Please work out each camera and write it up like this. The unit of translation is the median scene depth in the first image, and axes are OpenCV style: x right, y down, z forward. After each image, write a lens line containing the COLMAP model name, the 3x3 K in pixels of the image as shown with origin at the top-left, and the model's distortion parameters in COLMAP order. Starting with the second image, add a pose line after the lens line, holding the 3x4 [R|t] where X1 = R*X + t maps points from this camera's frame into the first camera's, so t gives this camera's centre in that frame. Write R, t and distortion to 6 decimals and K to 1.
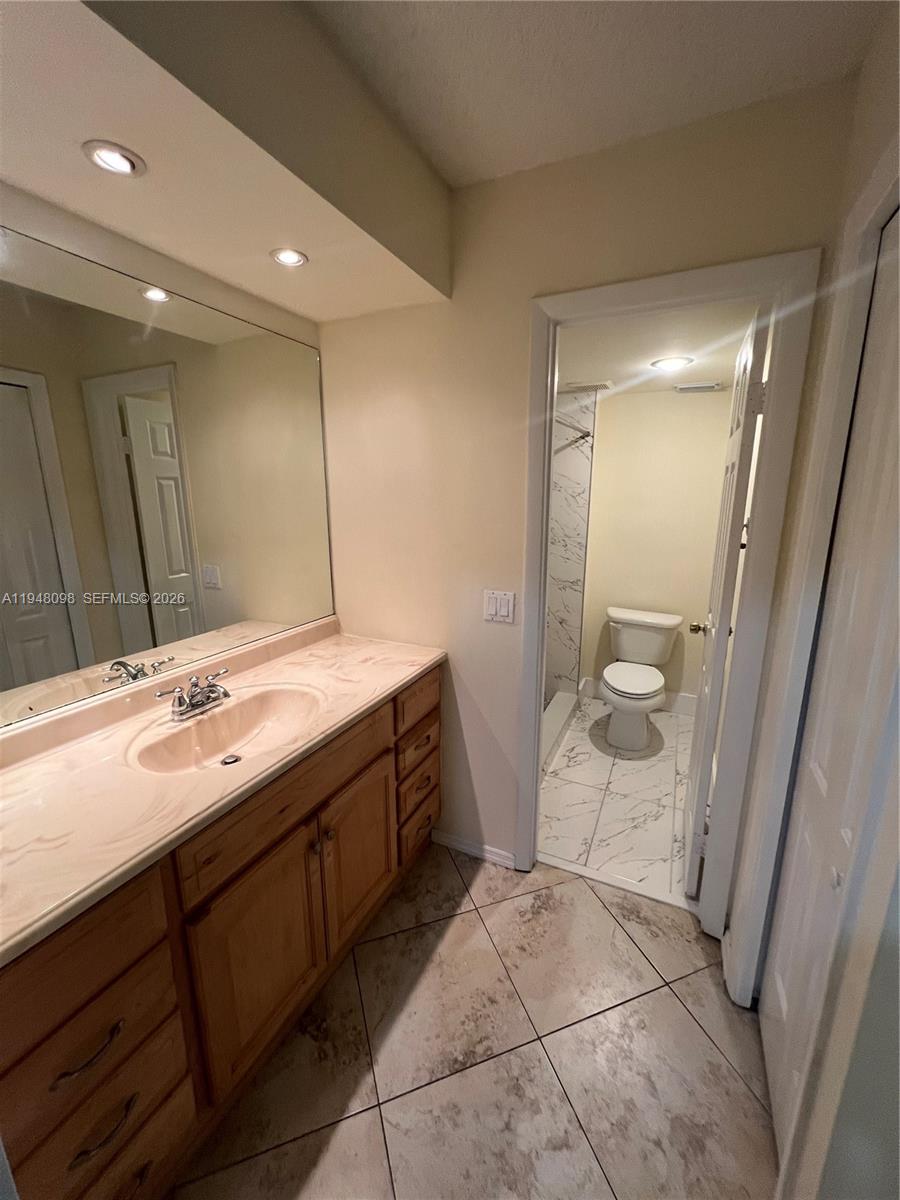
lens RADIAL K [[480.0, 0, 450.3], [0, 480.0, 600.4], [0, 0, 1]] dist [0.001184, 0.000286]
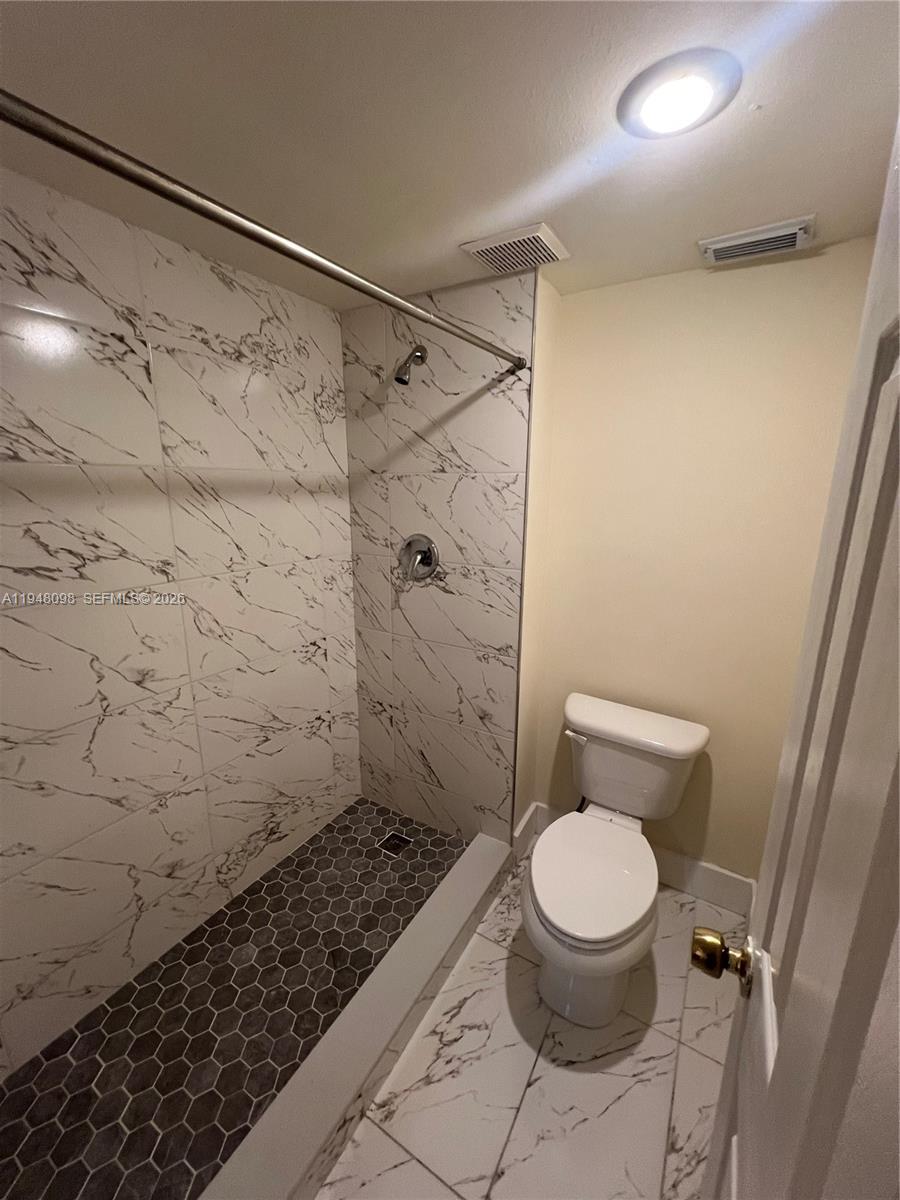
lens RADIAL K [[480.0, 0, 449.1], [0, 480.0, 597.1], [0, 0, 1]] dist [0.001184, 0.000286]
pose [[0.995601, 0.030721, -0.088517, 0.255110], [-0.029746, 0.999482, 0.012320, -0.105196], [0.088849, -0.009633, 0.995998, 0.479248]]
